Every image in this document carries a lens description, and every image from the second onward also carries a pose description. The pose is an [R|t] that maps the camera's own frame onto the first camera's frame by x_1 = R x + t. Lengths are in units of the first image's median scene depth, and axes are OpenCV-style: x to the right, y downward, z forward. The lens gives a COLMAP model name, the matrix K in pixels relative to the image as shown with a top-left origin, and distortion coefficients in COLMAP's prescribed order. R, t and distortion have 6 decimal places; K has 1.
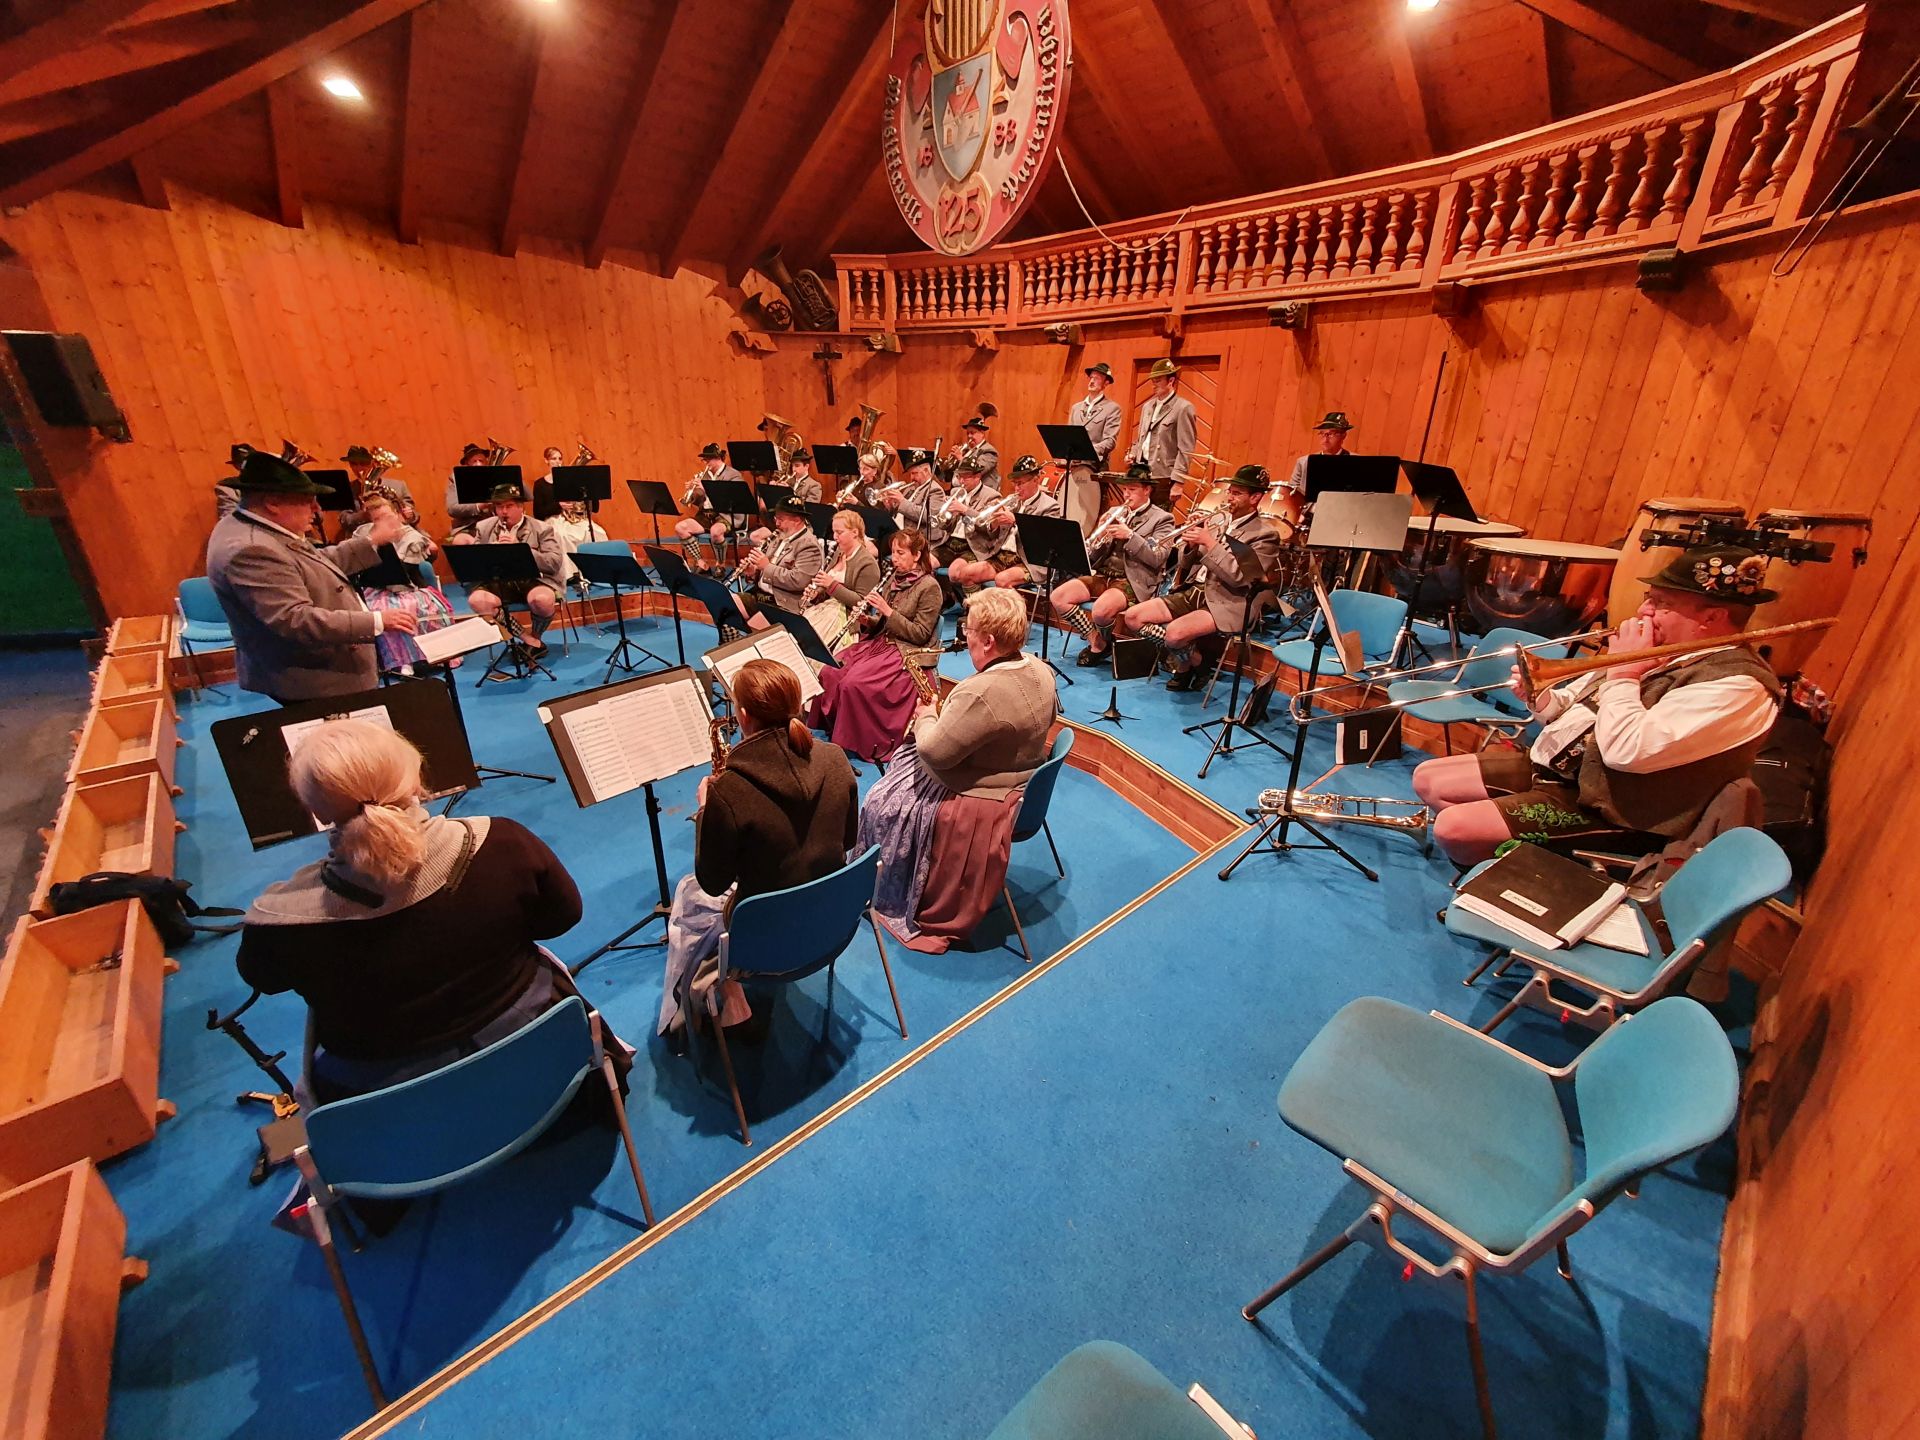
lens RADIAL K [[759.7, 0, 967.2], [0, 759.7, 714.5], [0, 0, 1]] dist [0.003422, 0.000084]
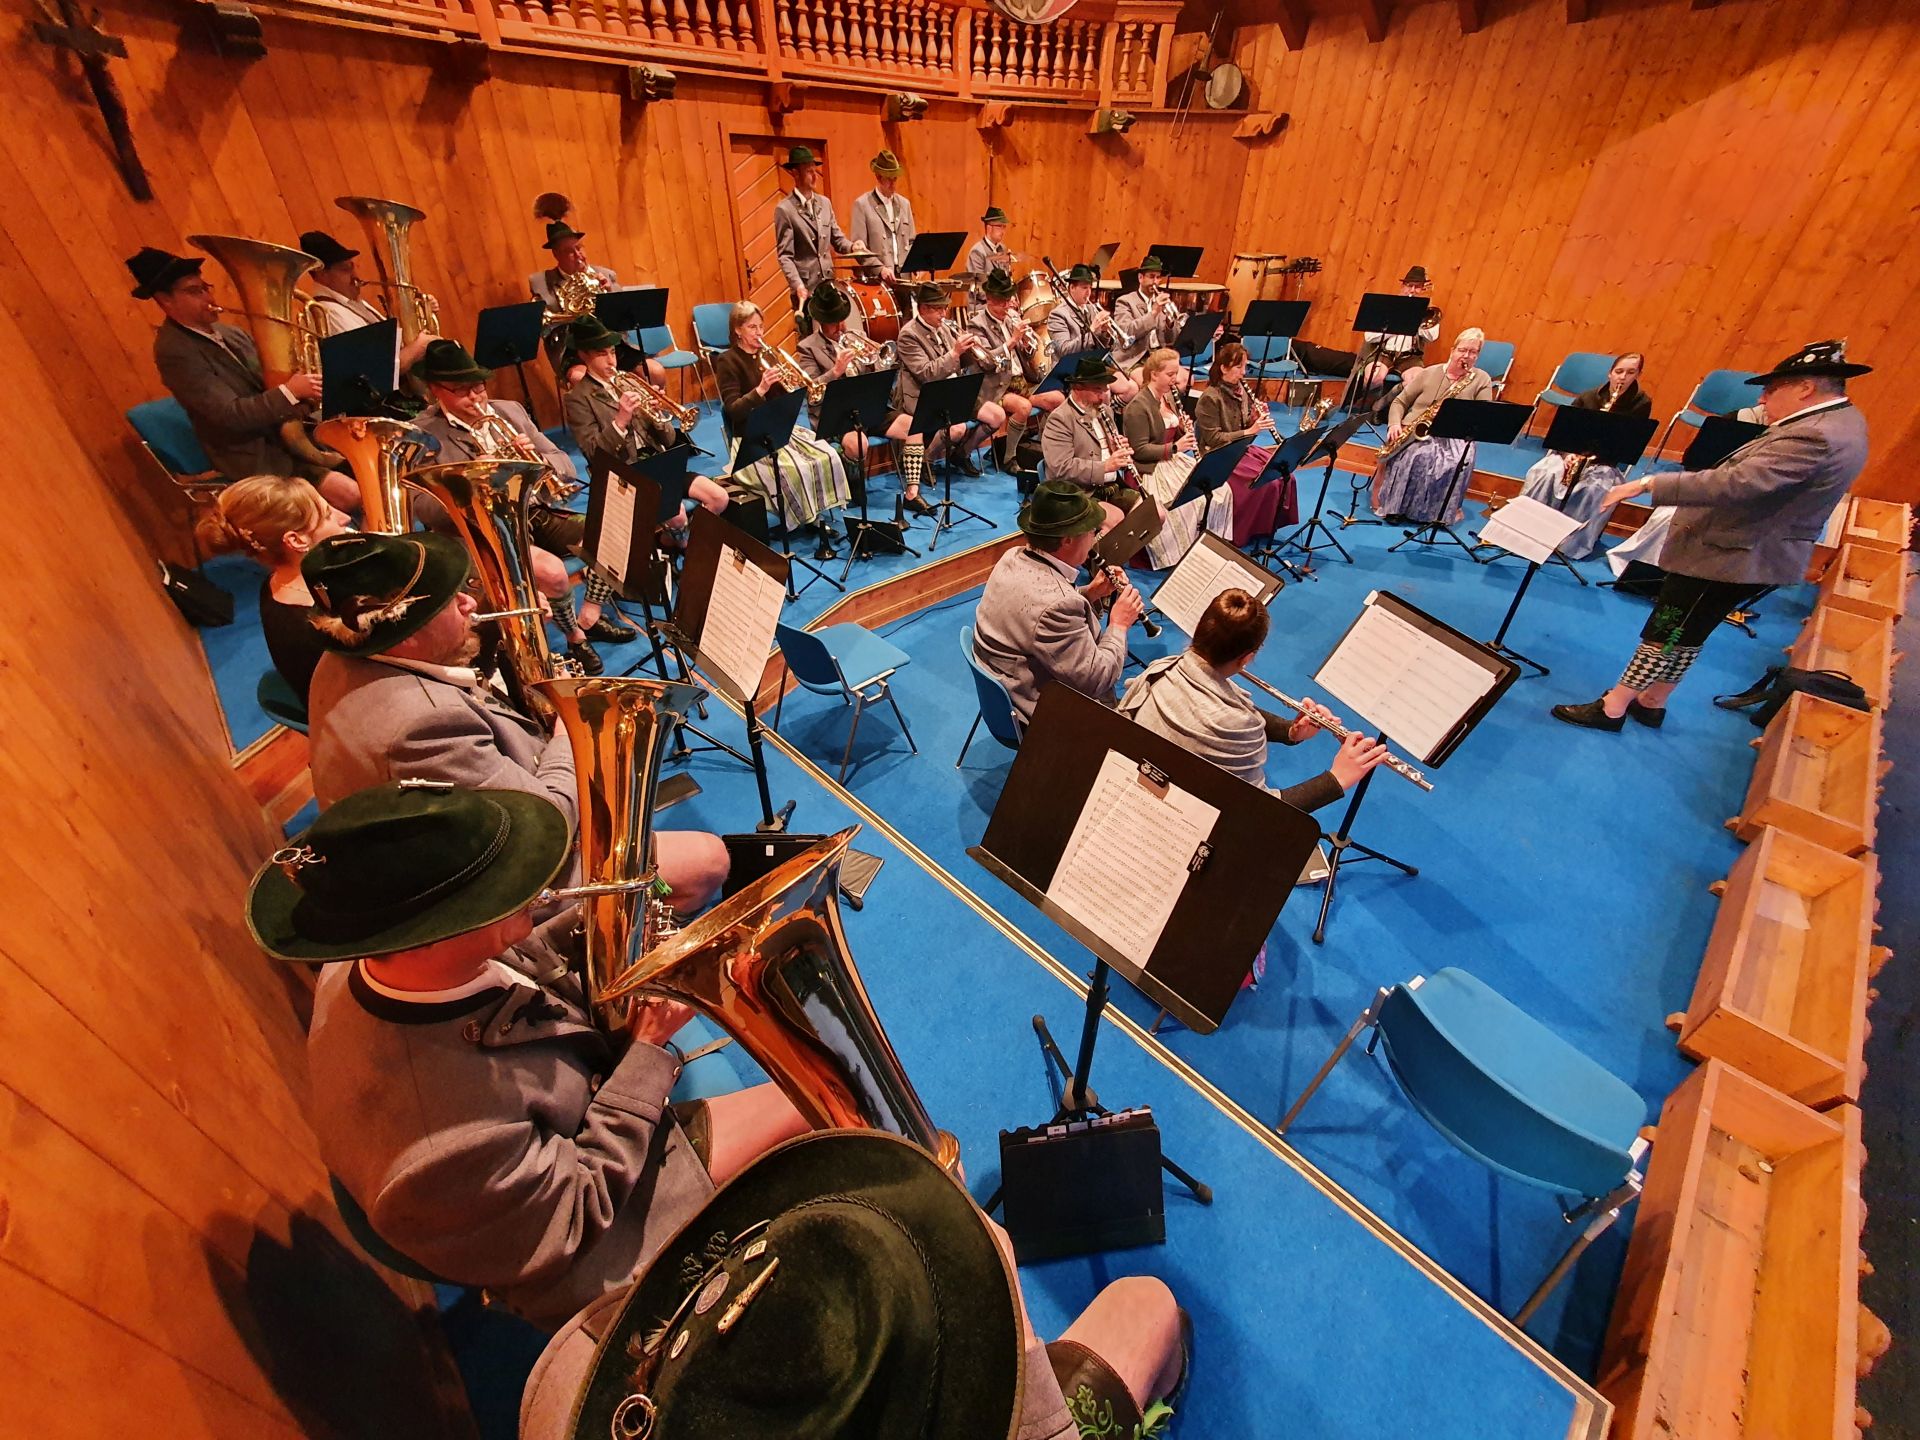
lens RADIAL K [[759.7, 0, 967.2], [0, 759.7, 714.5], [0, 0, 1]] dist [0.003422, 0.000084]
pose [[-0.025588, -0.581886, 0.812868, -1.681786], [0.350726, 0.756222, 0.552377, -0.749239], [-0.936129, 0.299228, 0.184732, 1.669928]]
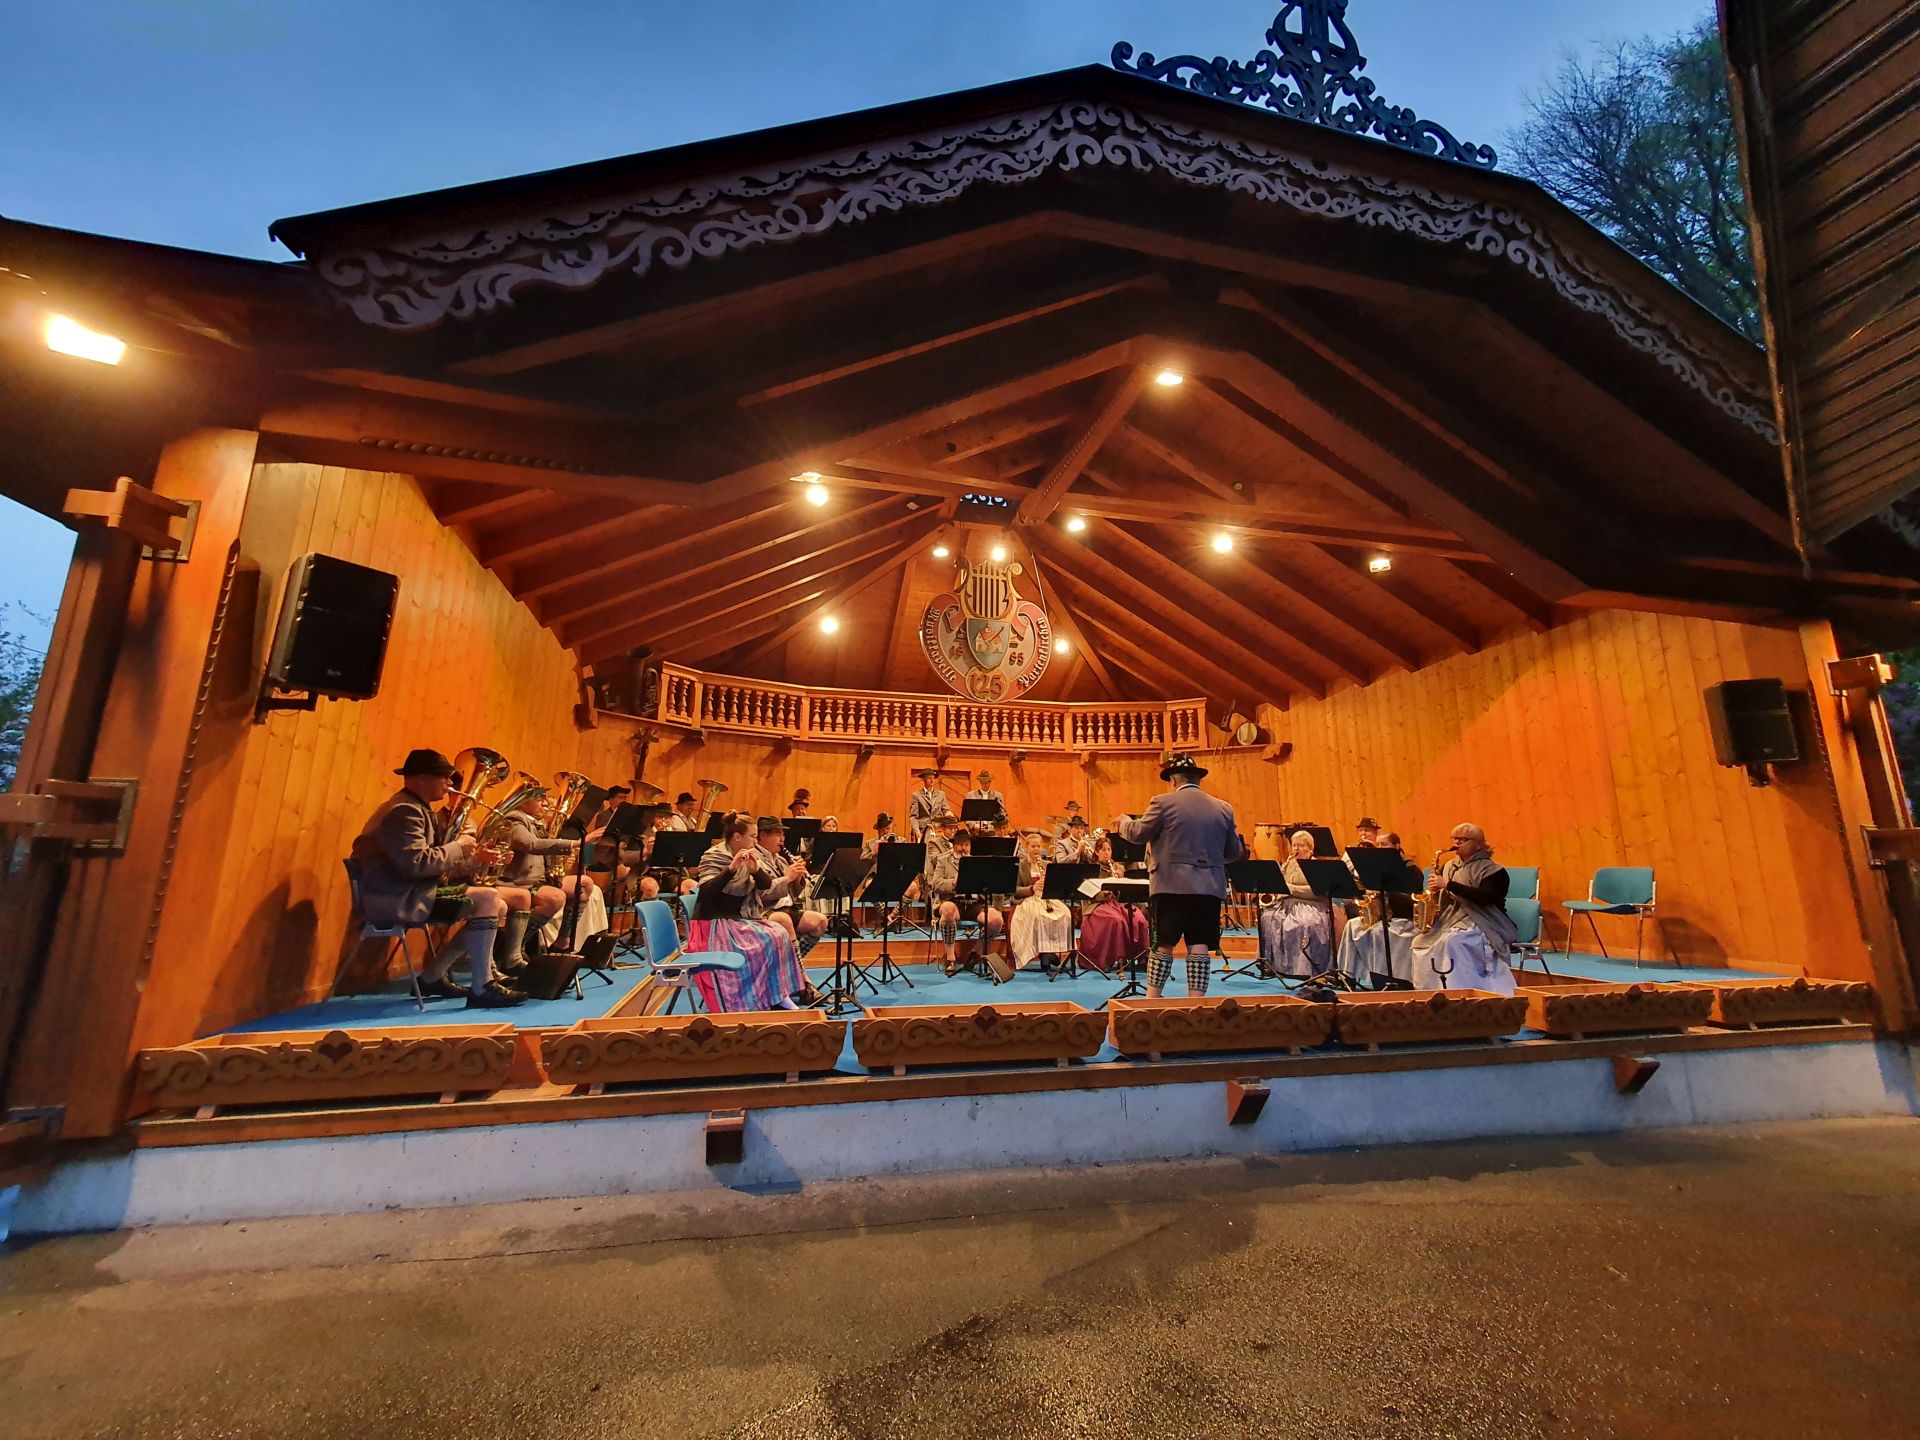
lens RADIAL K [[759.1, 0, 963.8], [0, 759.1, 715.8], [0, 0, 1]] dist [-0.000050, 0.000165]
pose [[0.487632, 0.160574, 0.858155, -2.267460], [0.317737, 0.882892, -0.345752, 0.021166], [-0.813178, 0.441268, 0.379506, 0.569341]]
